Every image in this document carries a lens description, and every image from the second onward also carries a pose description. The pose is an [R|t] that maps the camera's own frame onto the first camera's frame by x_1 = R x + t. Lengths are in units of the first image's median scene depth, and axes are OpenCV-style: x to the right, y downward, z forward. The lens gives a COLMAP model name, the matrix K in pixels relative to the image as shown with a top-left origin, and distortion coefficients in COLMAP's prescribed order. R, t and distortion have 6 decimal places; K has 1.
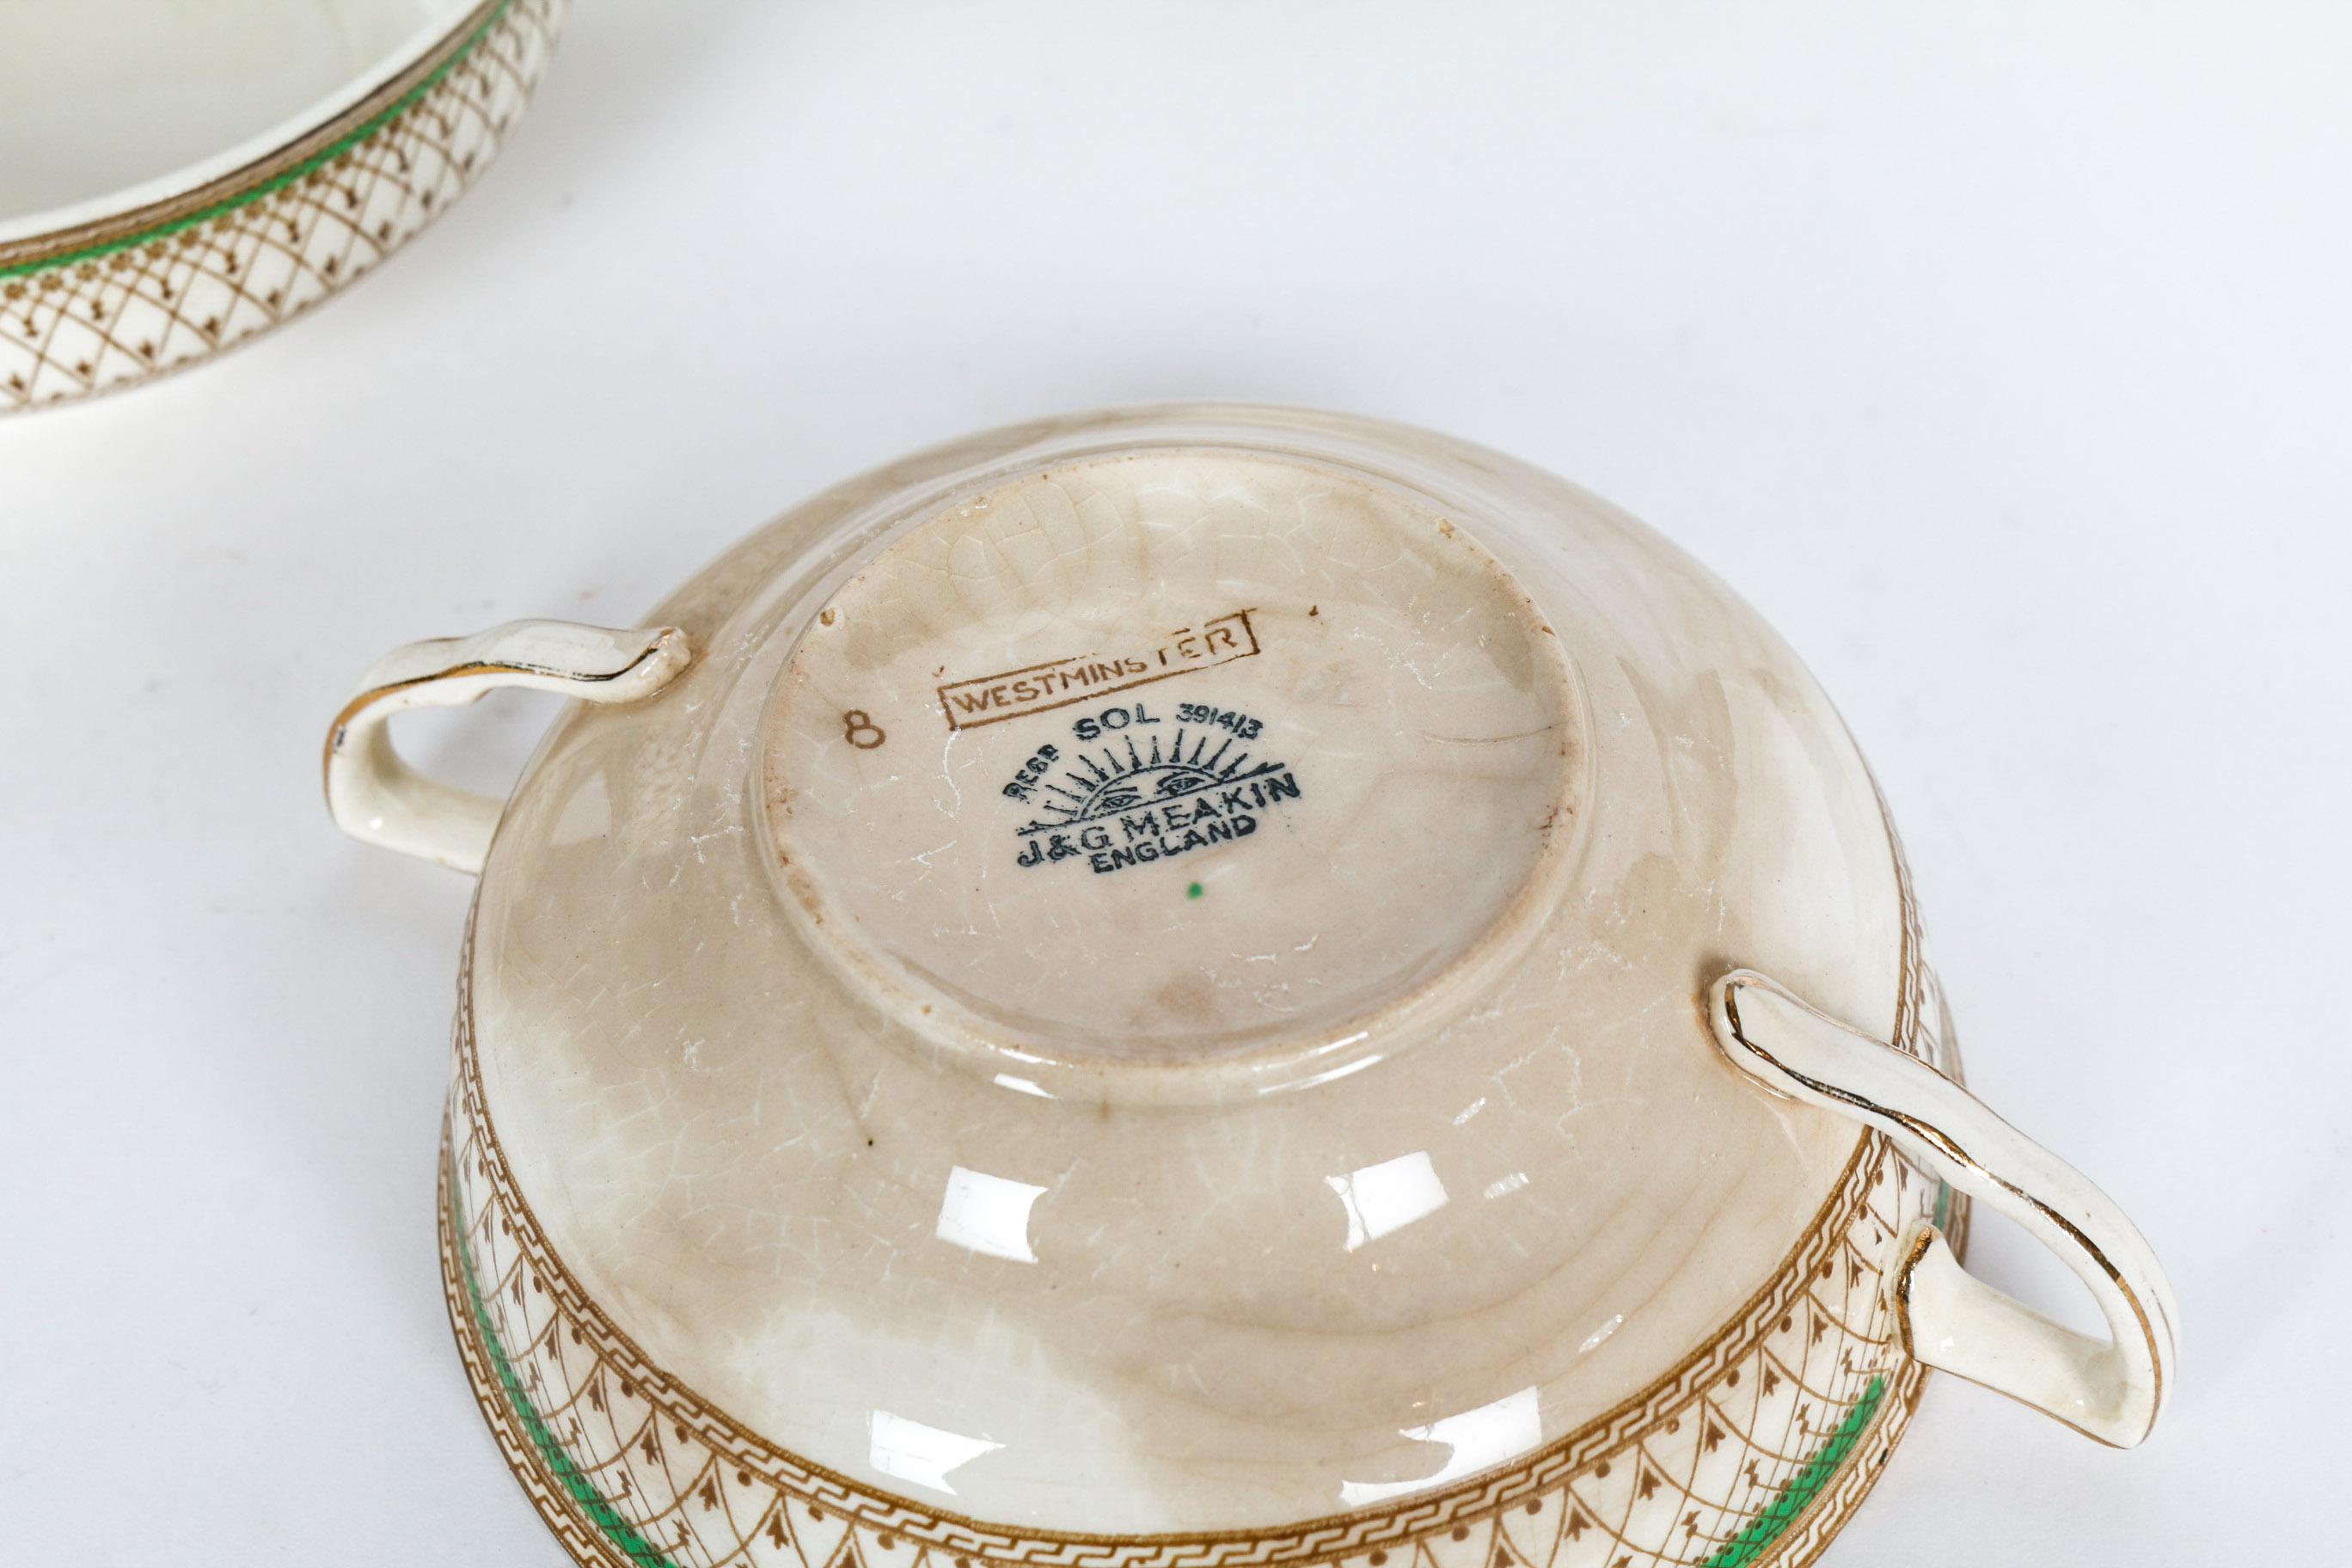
lens RADIAL K [[4298.9, 0, 1176.4], [0, 4298.9, 781.6], [0, 0, 1]] dist [0.004435, 0.000000]
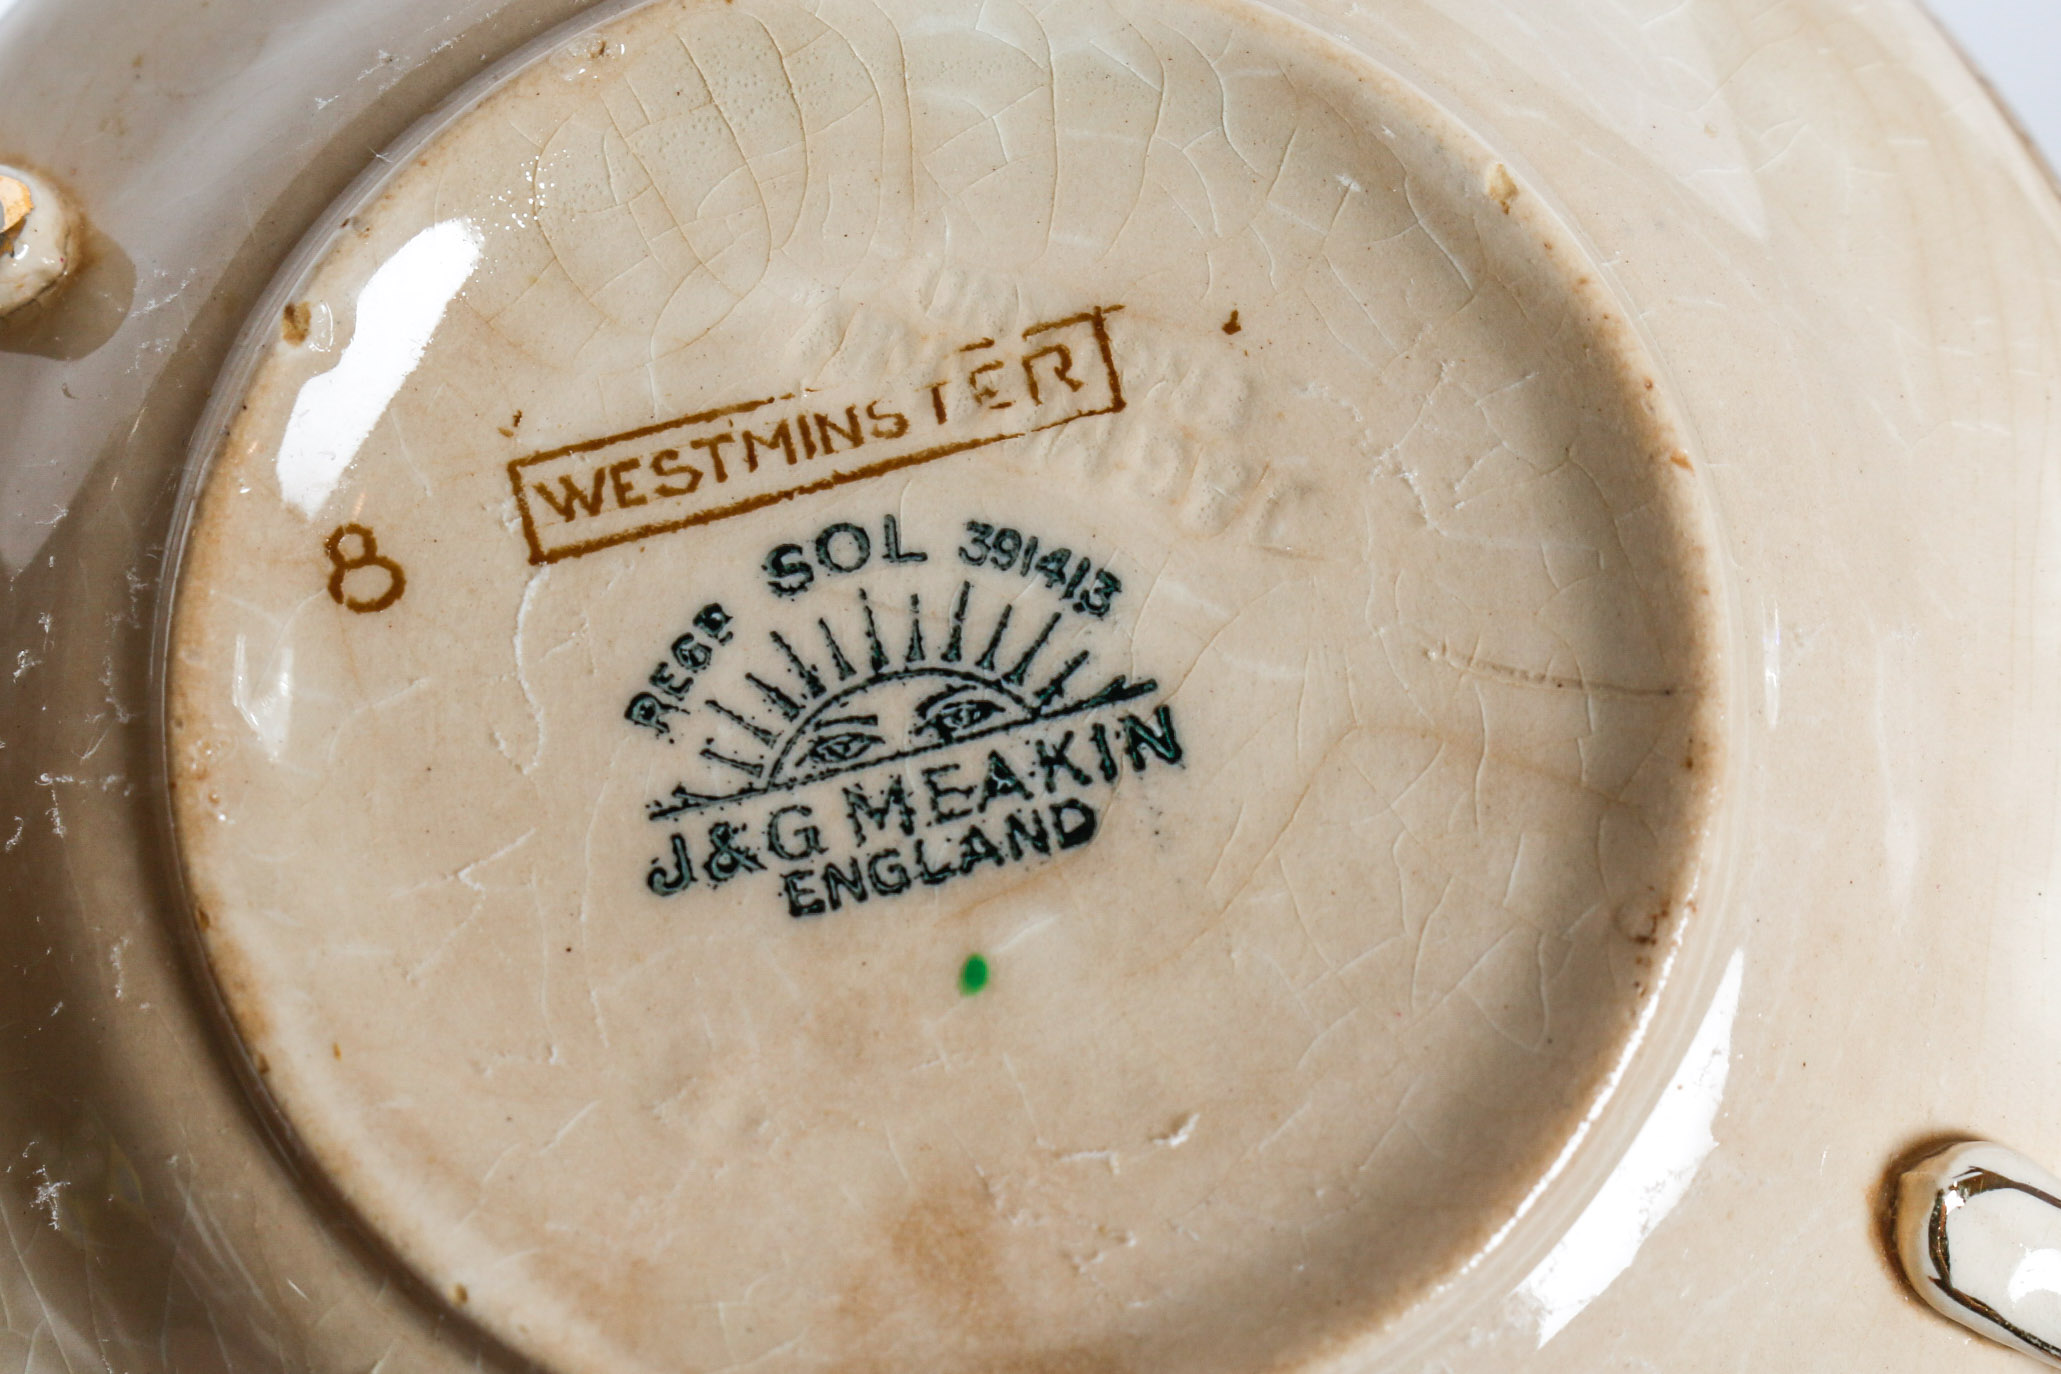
lens RADIAL K [[3426.7, 0, 848.9], [0, 3426.7, 780.6], [0, 0, 1]] dist [0.015599, 0.000000]
pose [[0.998709, 0.049981, 0.009083, -0.016057], [-0.047691, 0.860908, 0.506521, -0.205704], [0.017496, -0.506300, 0.862180, 0.629387]]
